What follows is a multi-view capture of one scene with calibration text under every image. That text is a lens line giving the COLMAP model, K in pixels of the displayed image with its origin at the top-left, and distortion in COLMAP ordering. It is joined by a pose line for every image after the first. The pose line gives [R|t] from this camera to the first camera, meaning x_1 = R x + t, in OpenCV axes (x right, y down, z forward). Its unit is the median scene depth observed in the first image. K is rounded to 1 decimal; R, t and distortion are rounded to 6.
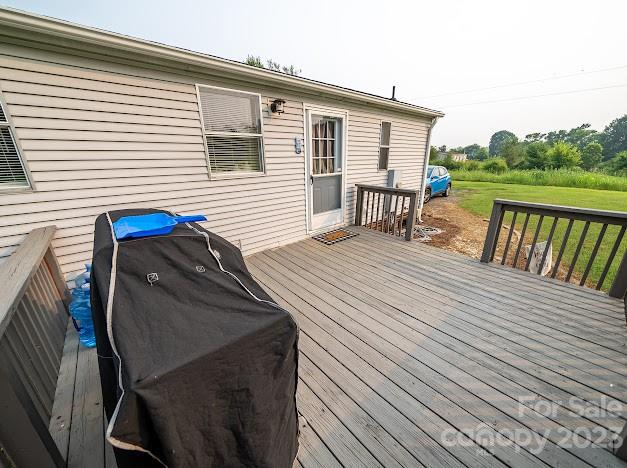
lens RADIAL K [[241.0, 0, 314.4], [0, 241.0, 236.5], [0, 0, 1]] dist [-0.007280, -0.000060]
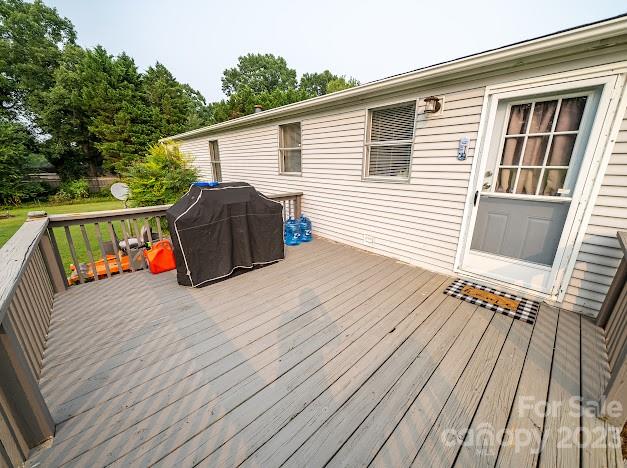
lens RADIAL K [[241.0, 0, 317.0], [0, 241.0, 235.1], [0, 0, 1]] dist [-0.007280, -0.000060]
pose [[0.047519, 0.295160, -0.954265, 0.614413], [-0.319198, 0.909740, 0.265493, -0.171850], [0.946496, 0.291983, 0.137445, 0.498009]]
